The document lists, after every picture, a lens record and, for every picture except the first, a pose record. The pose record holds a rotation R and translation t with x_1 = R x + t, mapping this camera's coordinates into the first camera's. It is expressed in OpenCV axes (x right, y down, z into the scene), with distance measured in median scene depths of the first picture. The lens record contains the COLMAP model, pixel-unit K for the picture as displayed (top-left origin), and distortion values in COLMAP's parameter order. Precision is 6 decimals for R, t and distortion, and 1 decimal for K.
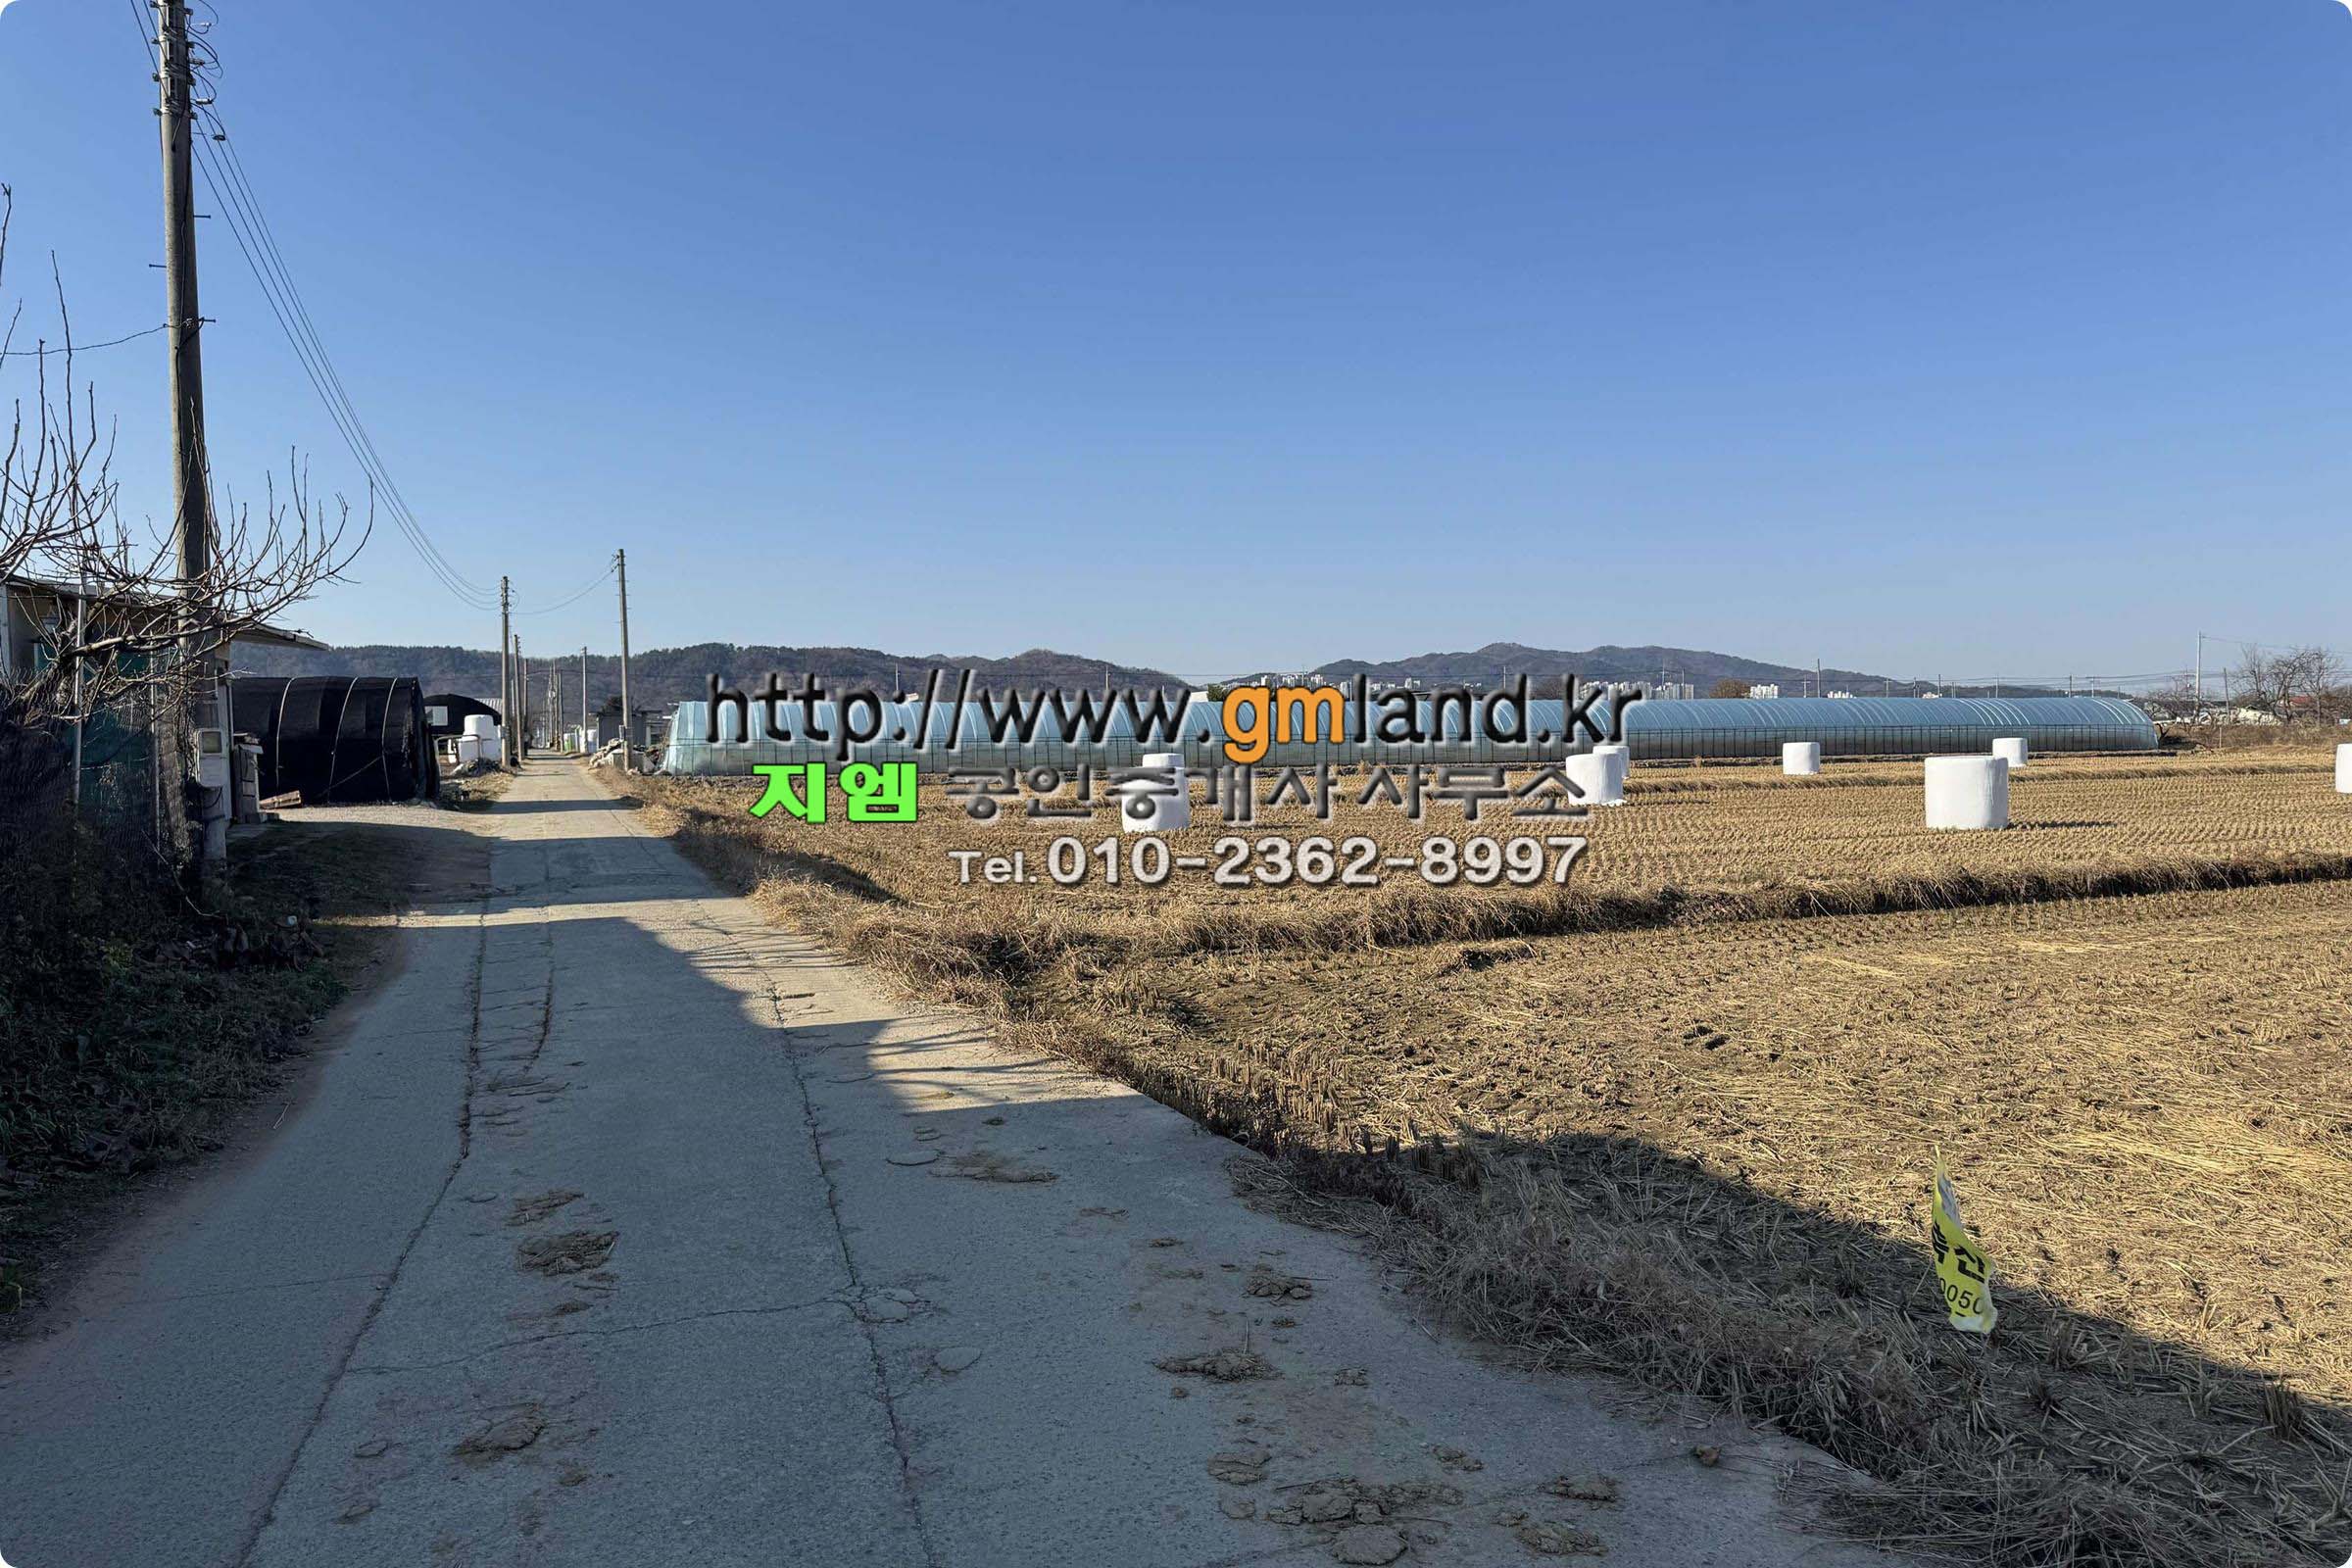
lens RADIAL K [[1686.9, 0, 1176.0], [0, 1686.9, 784.0], [0, 0, 1]] dist [0.003523, -0.000371]
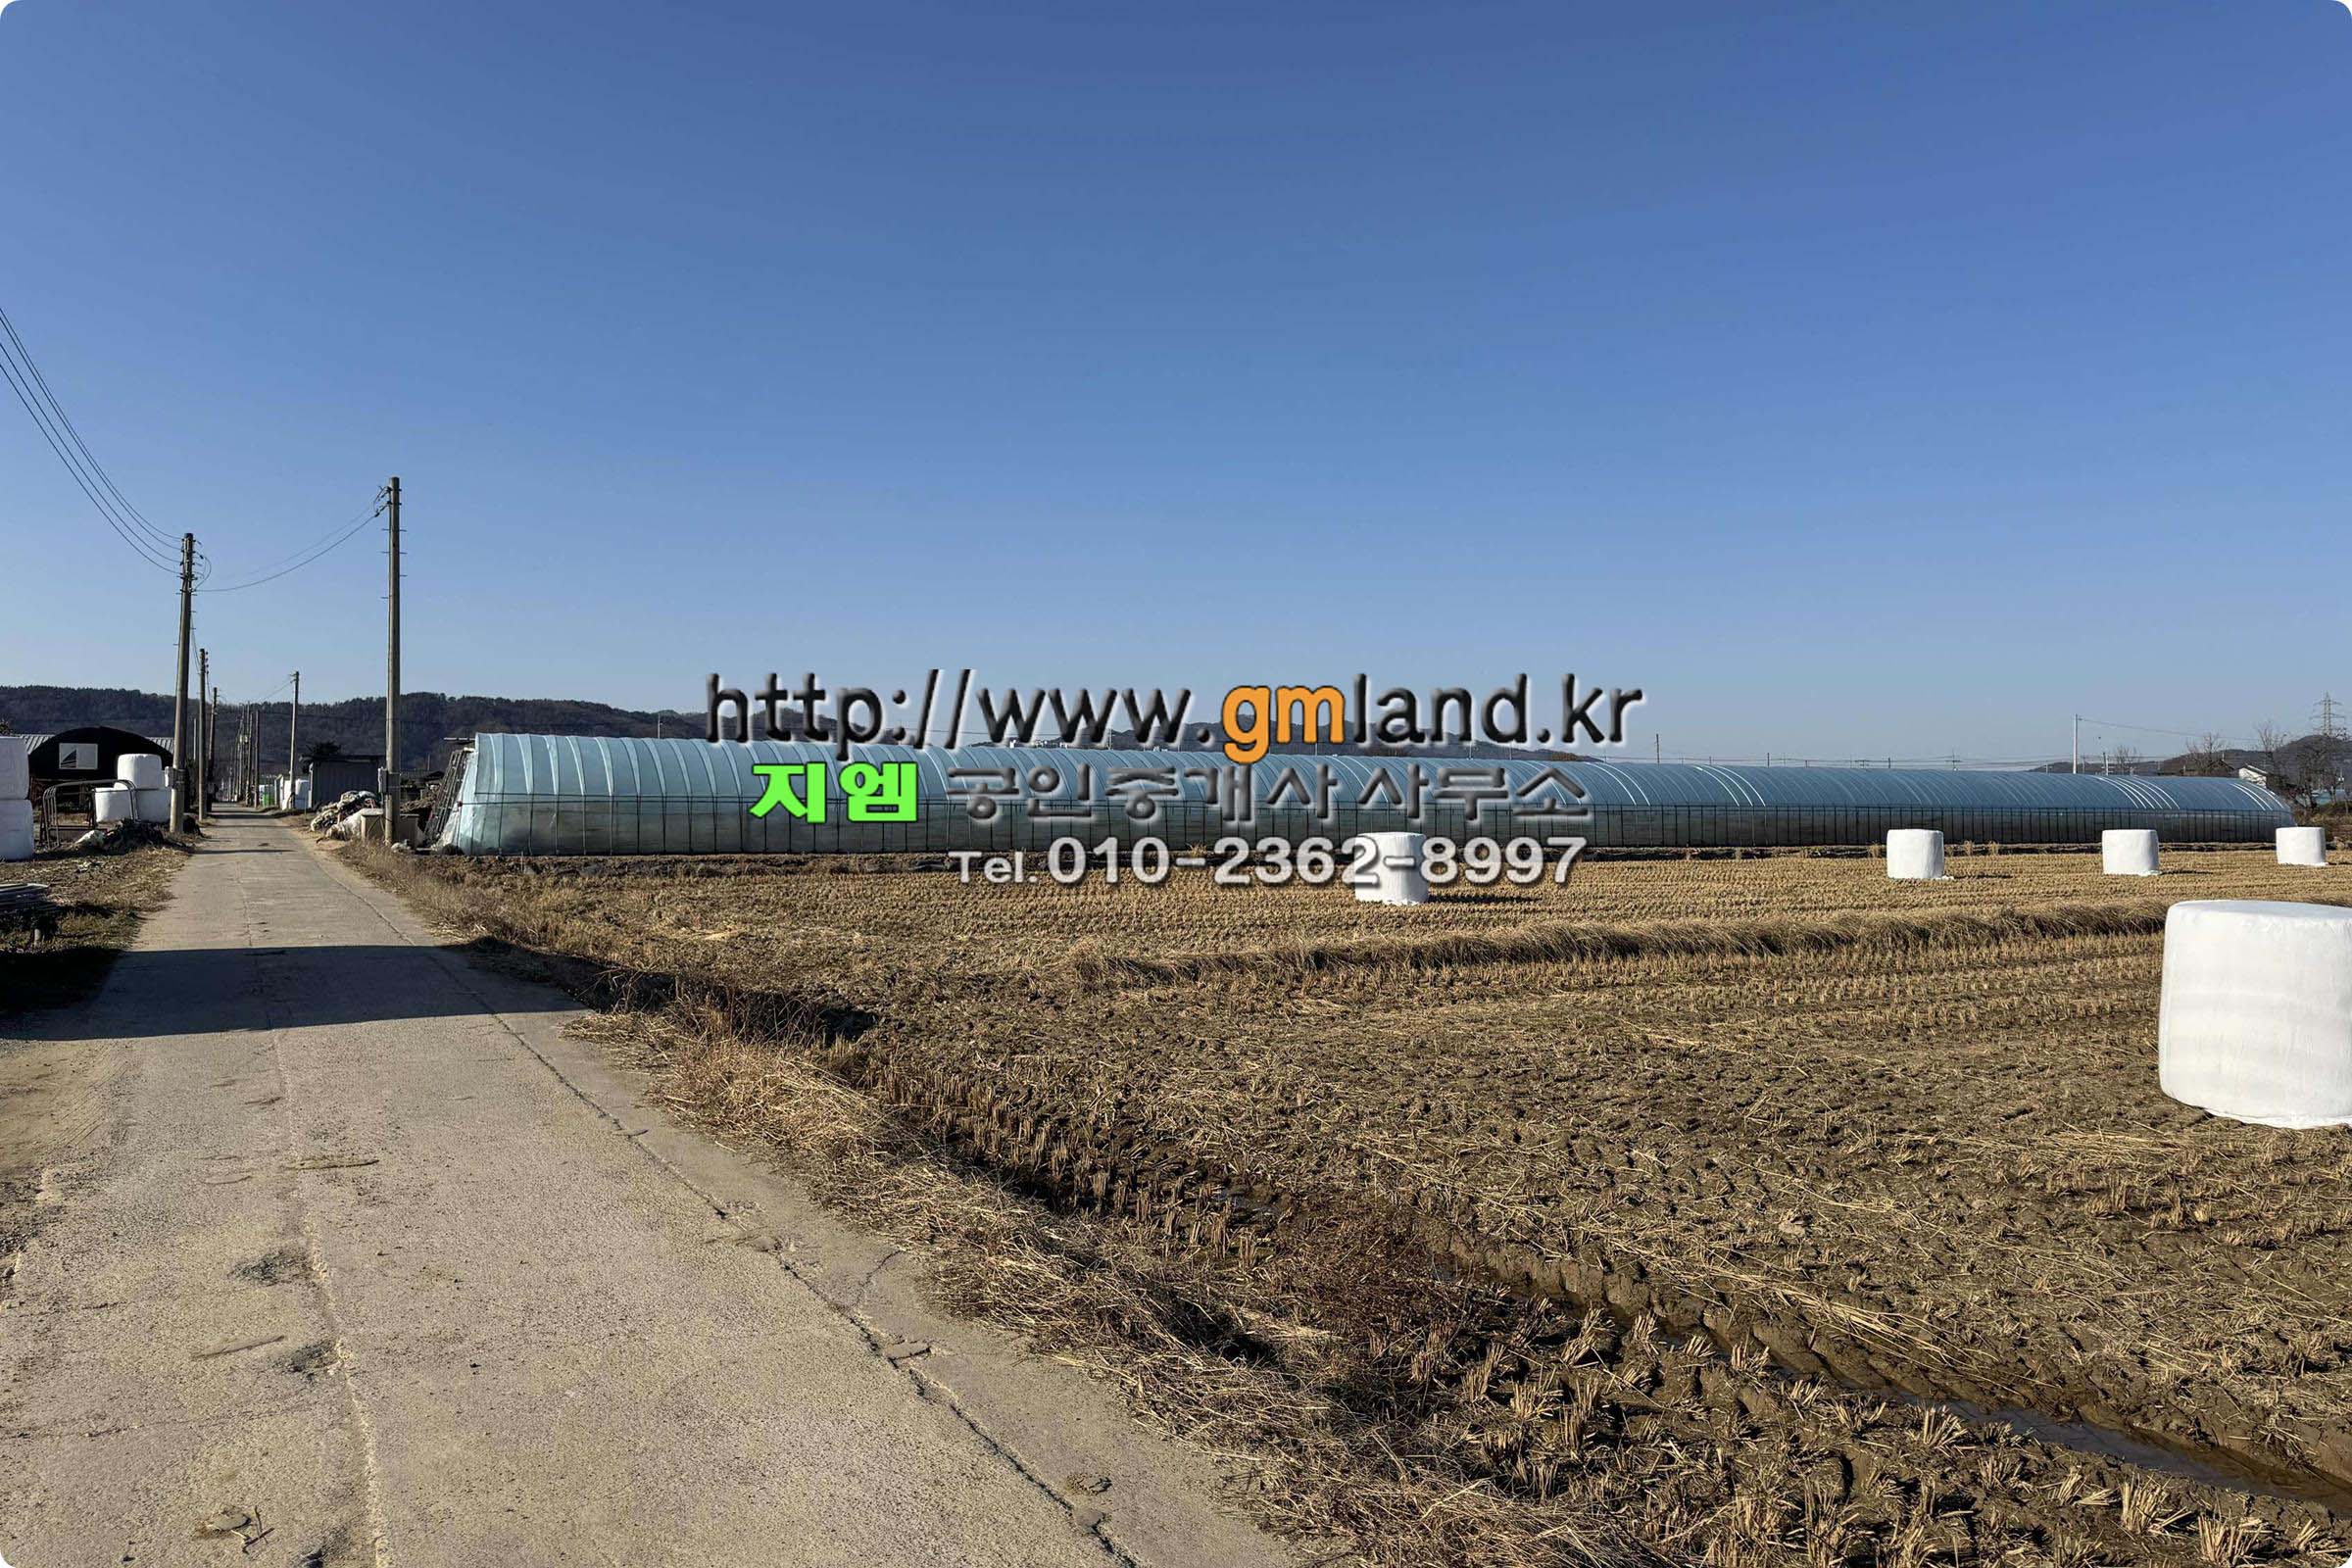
lens RADIAL K [[1686.9, 0, 1176.0], [0, 1686.9, 784.0], [0, 0, 1]] dist [0.003523, -0.000371]
pose [[0.988011, 0.020789, 0.152974, -0.108462], [-0.014789, 0.999080, -0.040261, -0.007401], [-0.153671, 0.037516, 0.987410, 0.277355]]
